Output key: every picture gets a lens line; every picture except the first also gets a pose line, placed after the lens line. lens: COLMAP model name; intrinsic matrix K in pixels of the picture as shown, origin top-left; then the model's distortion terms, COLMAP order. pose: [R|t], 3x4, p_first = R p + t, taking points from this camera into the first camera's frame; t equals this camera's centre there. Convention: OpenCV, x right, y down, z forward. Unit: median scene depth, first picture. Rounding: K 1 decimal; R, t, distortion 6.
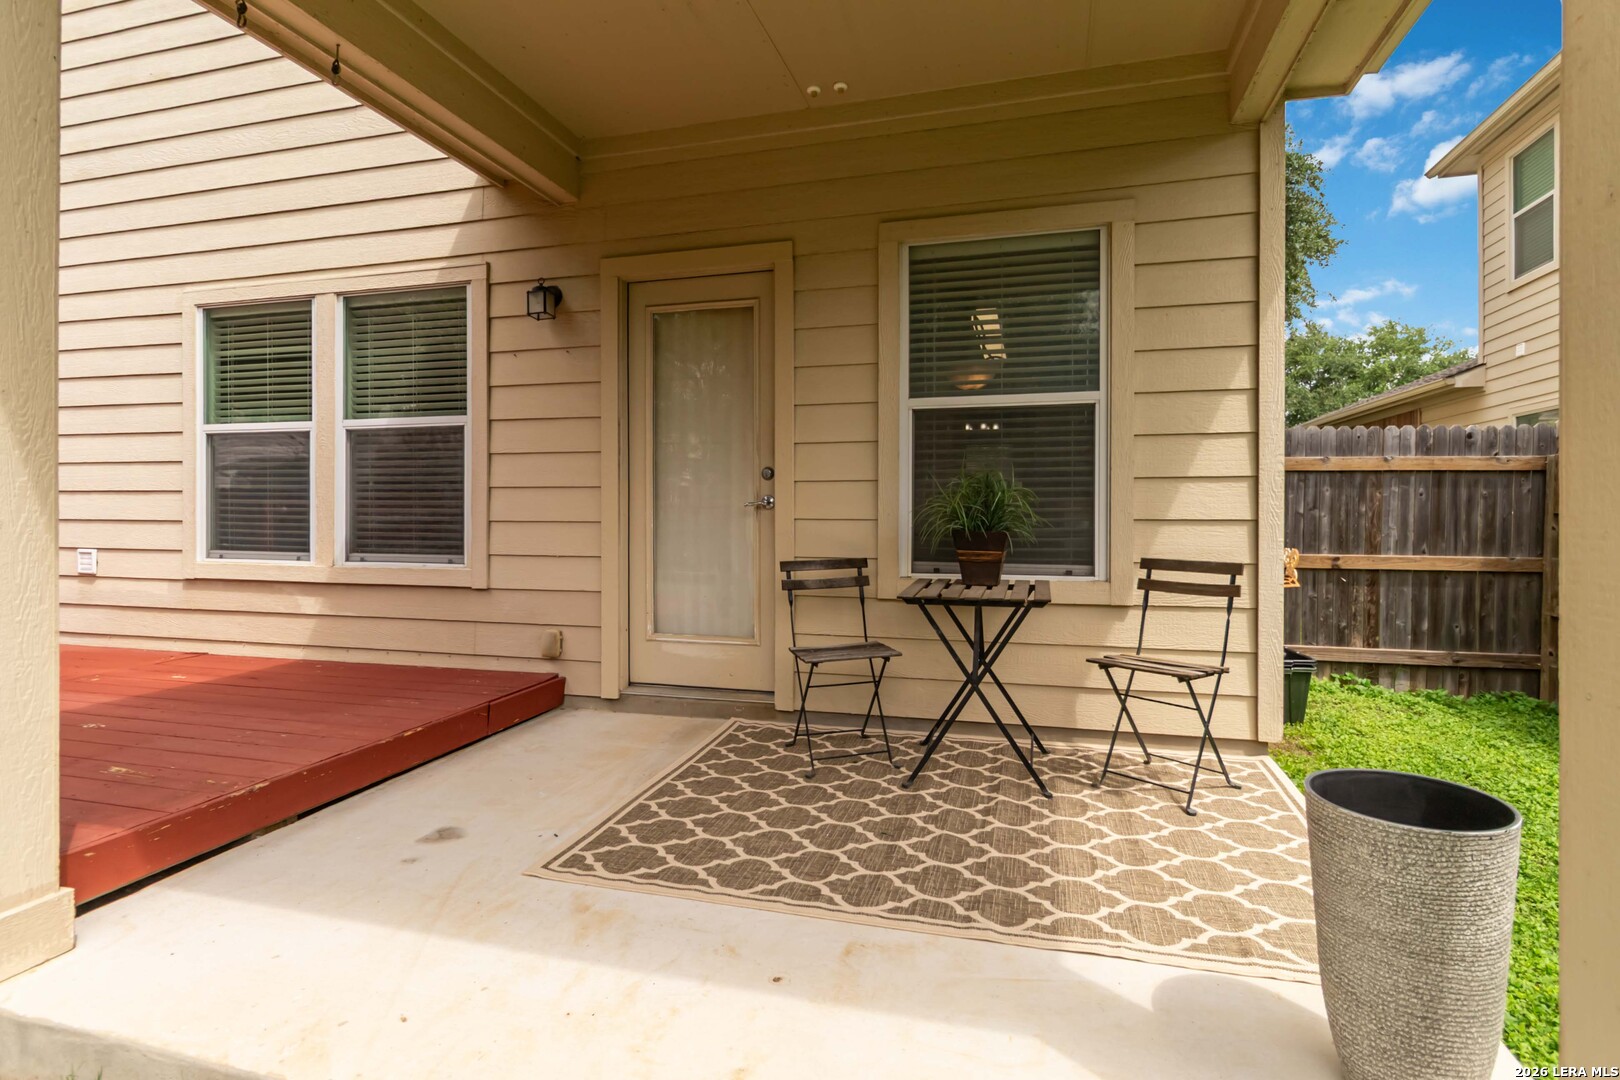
lens RADIAL K [[850.3, 0, 812.8], [0, 850.3, 503.9], [0, 0, 1]] dist [0.001951, -0.000034]
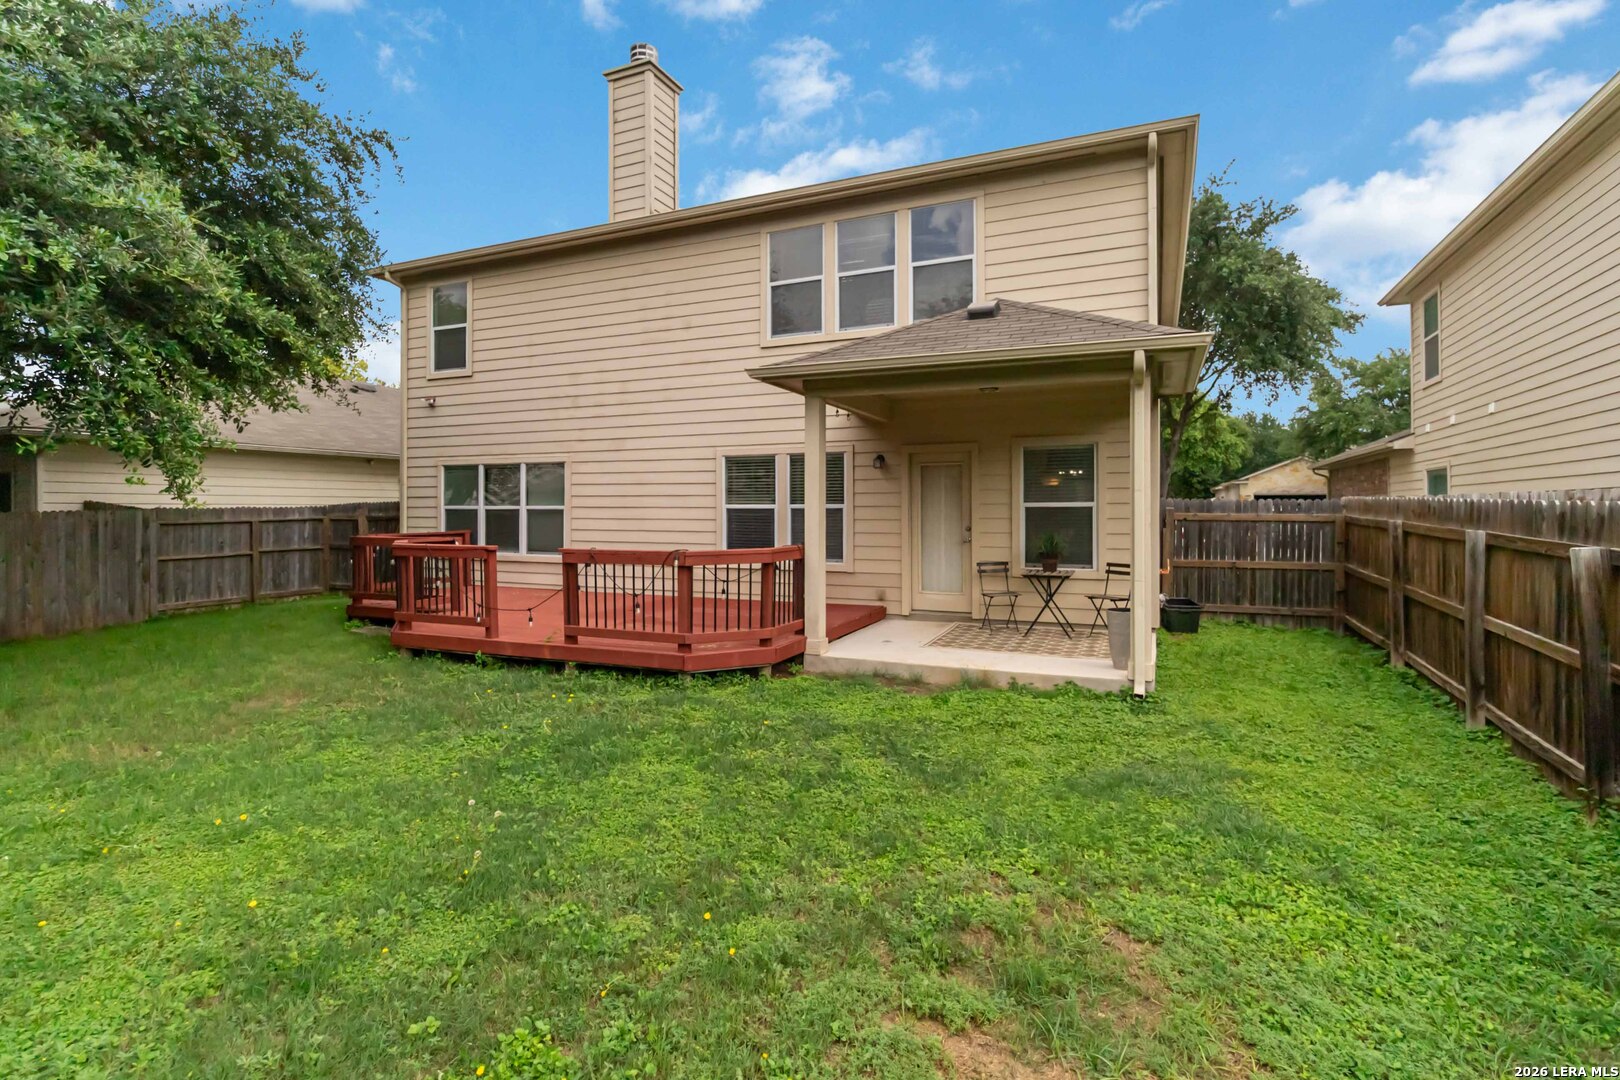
lens RADIAL K [[798.5, 0, 810.1], [0, 798.5, 504.3], [0, 0, 1]] dist [-0.001601, -0.000088]
pose [[0.989600, -0.004183, -0.143783, -0.177444], [0.003871, 0.999989, -0.002454, -0.105276], [0.143792, 0.001872, 0.989606, -1.468952]]
